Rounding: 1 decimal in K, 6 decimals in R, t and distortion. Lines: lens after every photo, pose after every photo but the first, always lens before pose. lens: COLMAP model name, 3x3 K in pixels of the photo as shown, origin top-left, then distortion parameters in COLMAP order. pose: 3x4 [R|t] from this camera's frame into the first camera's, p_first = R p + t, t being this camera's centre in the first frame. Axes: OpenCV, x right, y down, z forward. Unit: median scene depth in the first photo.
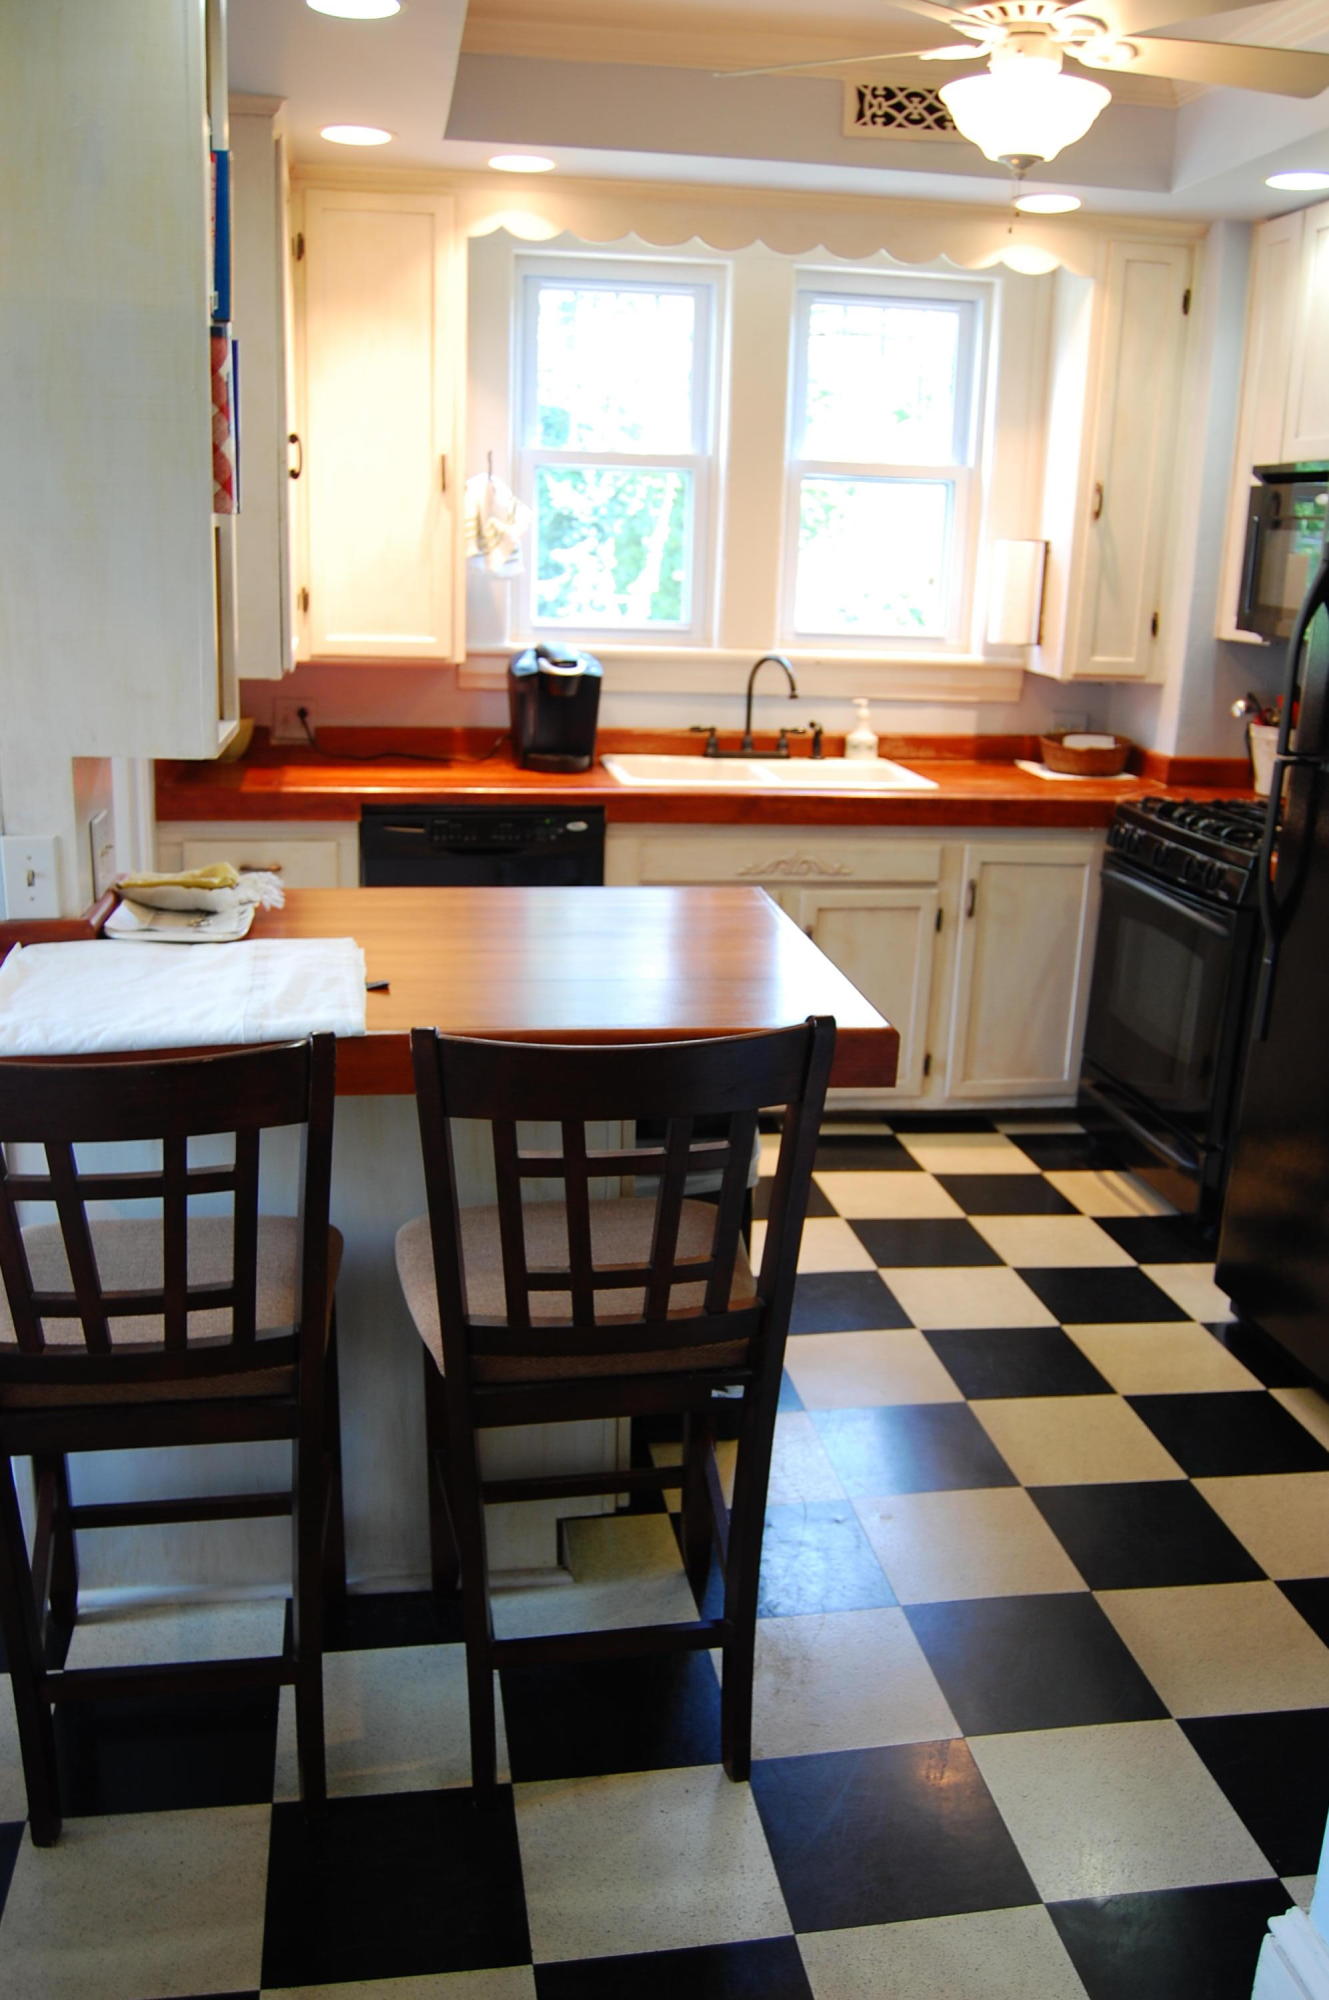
lens RADIAL K [[1716.0, 0, 661.7], [0, 1716.0, 1006.0], [0, 0, 1]] dist [-0.079434, 0.022665]
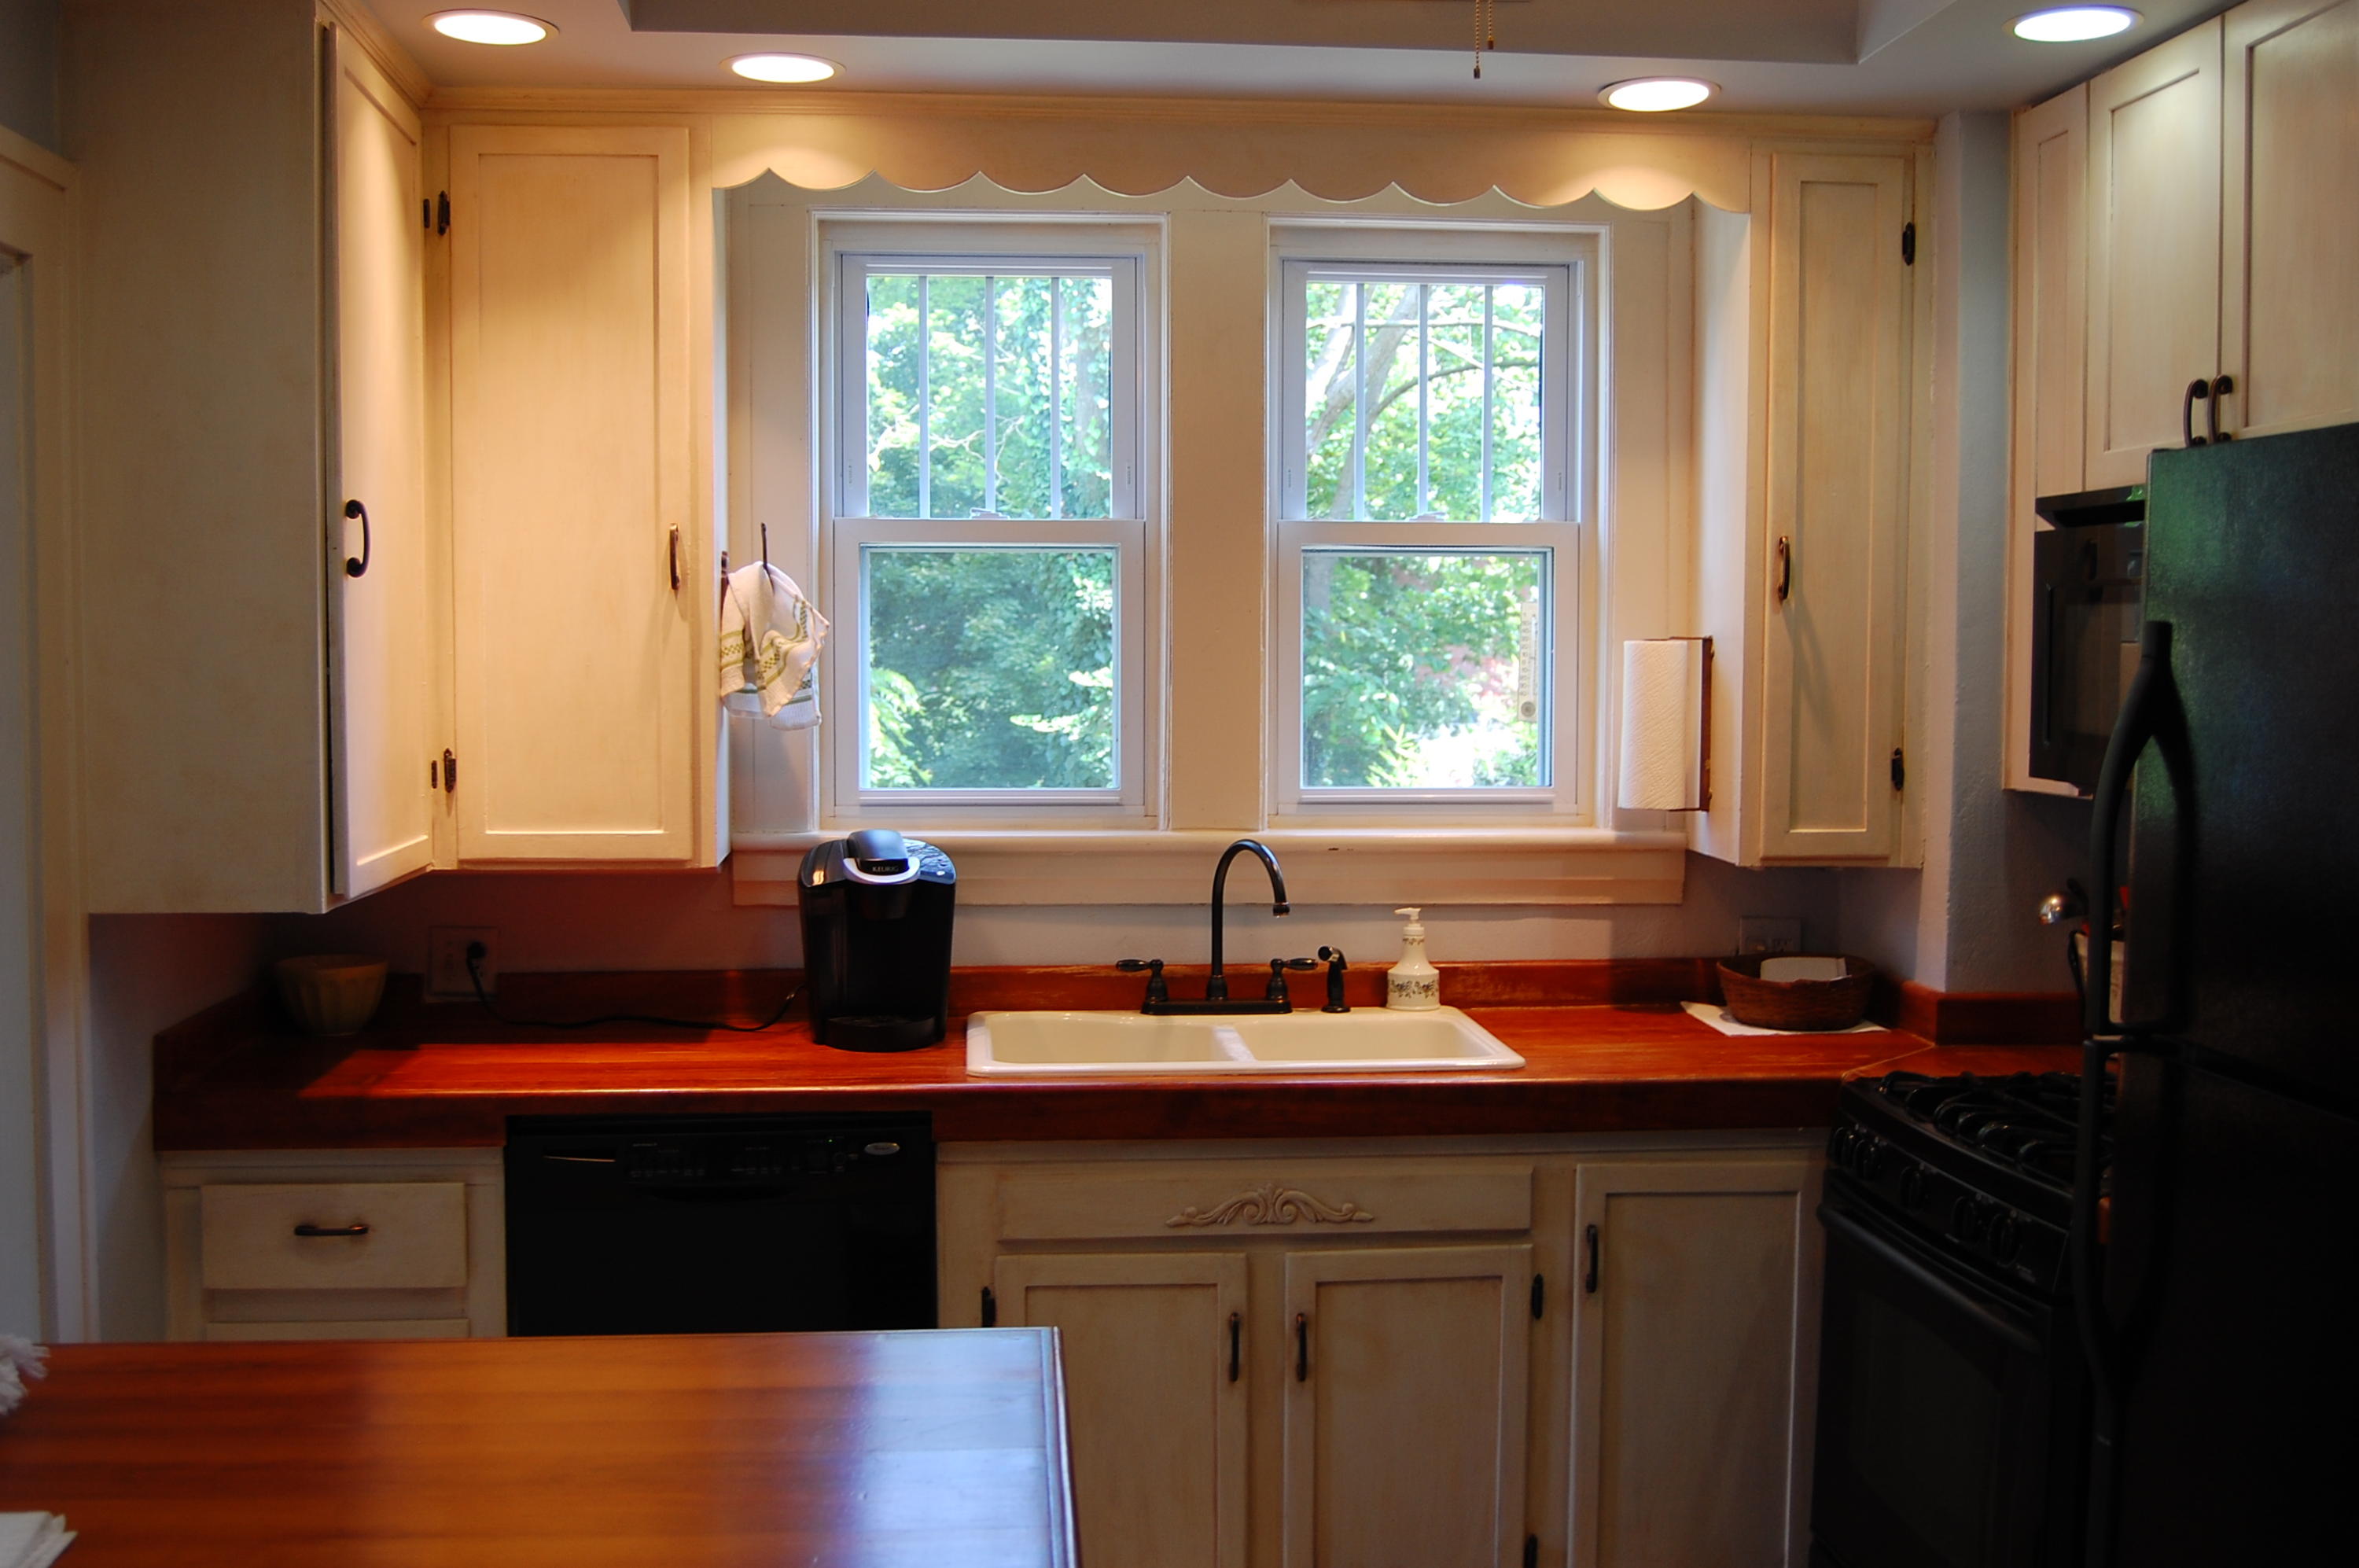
lens RADIAL K [[2343.7, 0, 1178.9], [0, 2343.7, 780.2], [0, 0, 1]] dist [-0.063328, 0.000000]
pose [[0.997416, -0.025701, -0.067087, 0.100218], [0.011049, 0.977588, -0.210236, -0.056383], [0.070987, 0.208952, 0.975346, 0.205274]]
